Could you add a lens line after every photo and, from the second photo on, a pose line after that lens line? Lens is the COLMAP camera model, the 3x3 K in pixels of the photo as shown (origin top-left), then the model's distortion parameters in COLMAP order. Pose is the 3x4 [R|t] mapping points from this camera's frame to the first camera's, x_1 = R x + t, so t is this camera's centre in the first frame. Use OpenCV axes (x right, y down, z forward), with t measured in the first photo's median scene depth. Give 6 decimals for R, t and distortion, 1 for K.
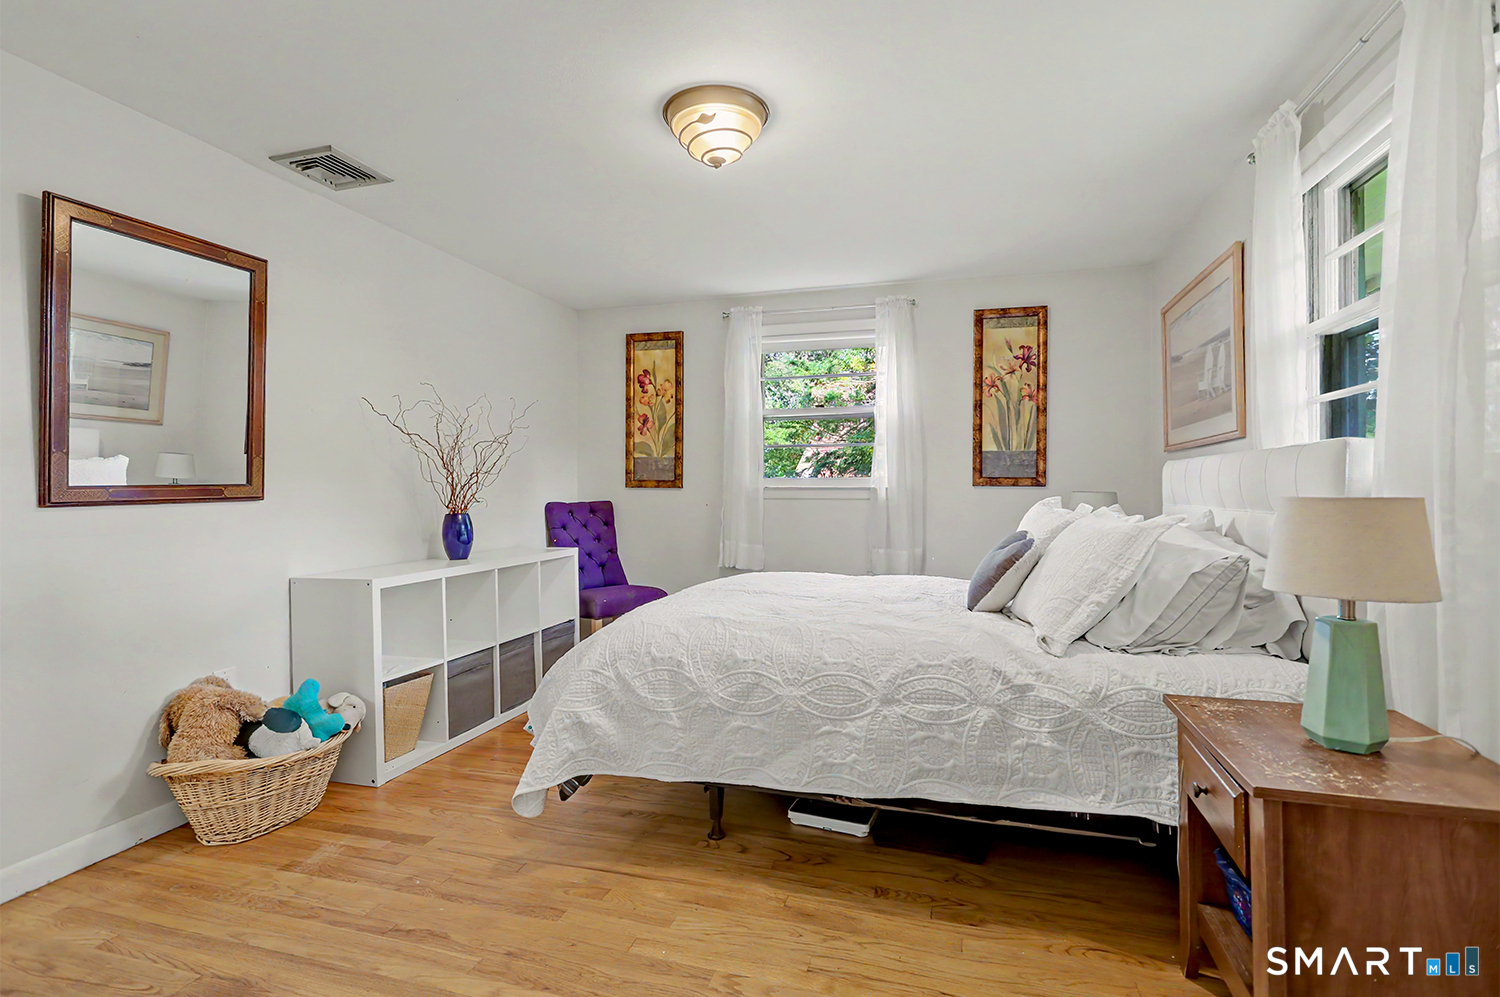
lens RADIAL K [[729.2, 0, 745.2], [0, 729.2, 489.6], [0, 0, 1]] dist [-0.012211, 0.004880]
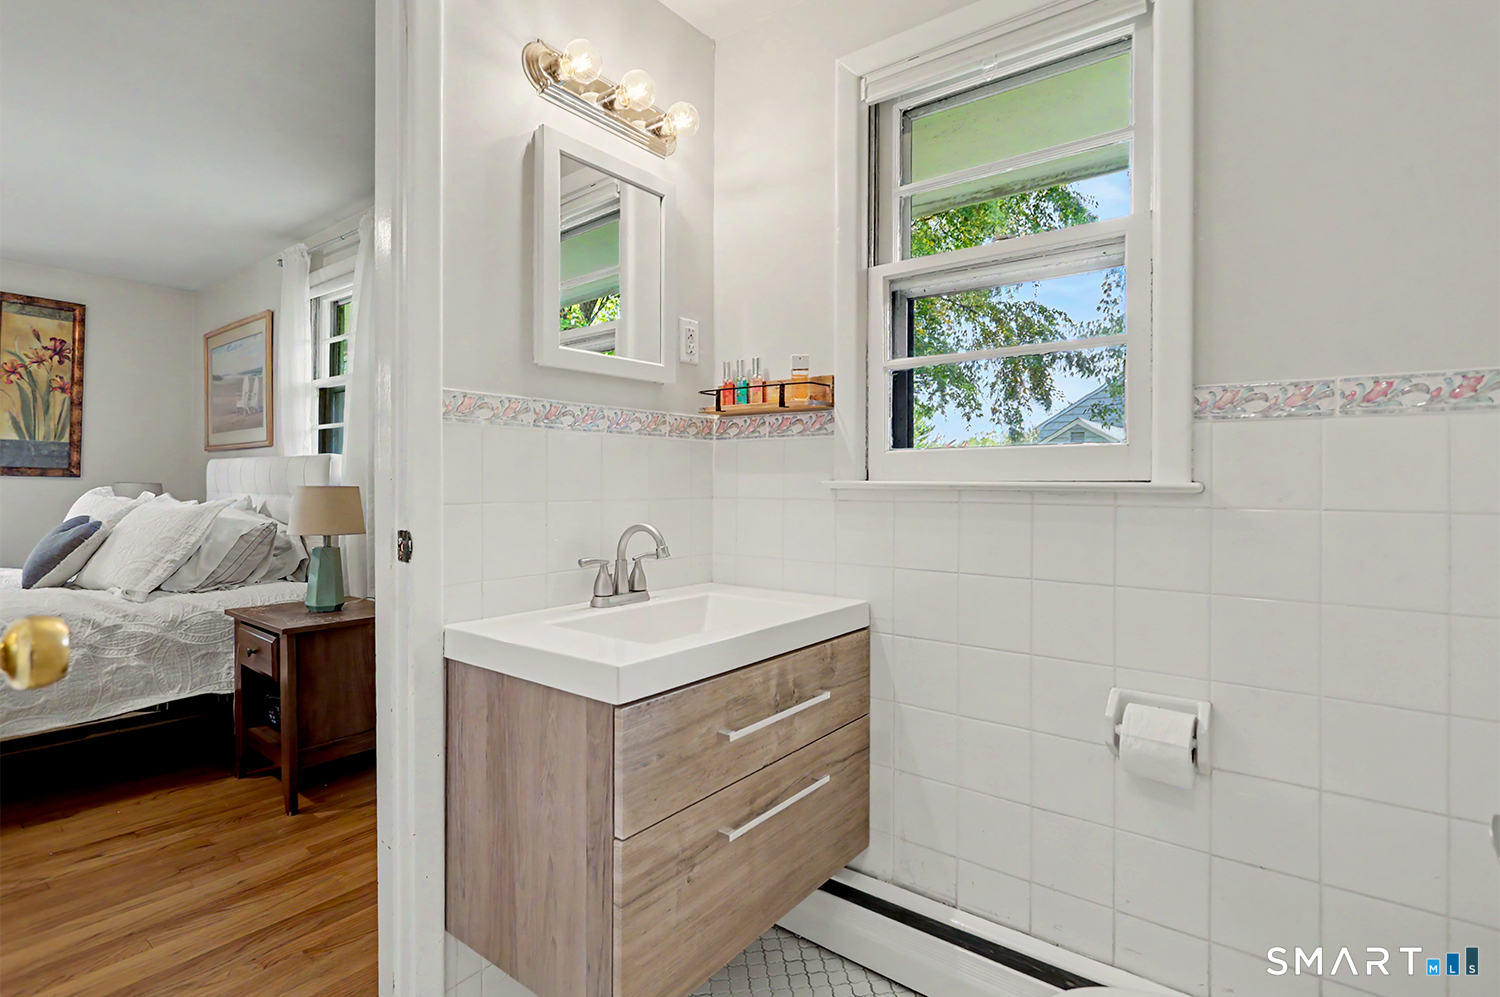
lens RADIAL K [[729.2, 0, 747.7], [0, 729.2, 485.4], [0, 0, 1]] dist [-0.012211, 0.004880]
pose [[0.367450, 0.005267, 0.930028, -0.371806], [-0.008344, 0.999962, -0.002367, 0.002813], [-0.930006, -0.006891, 0.367480, -0.499100]]
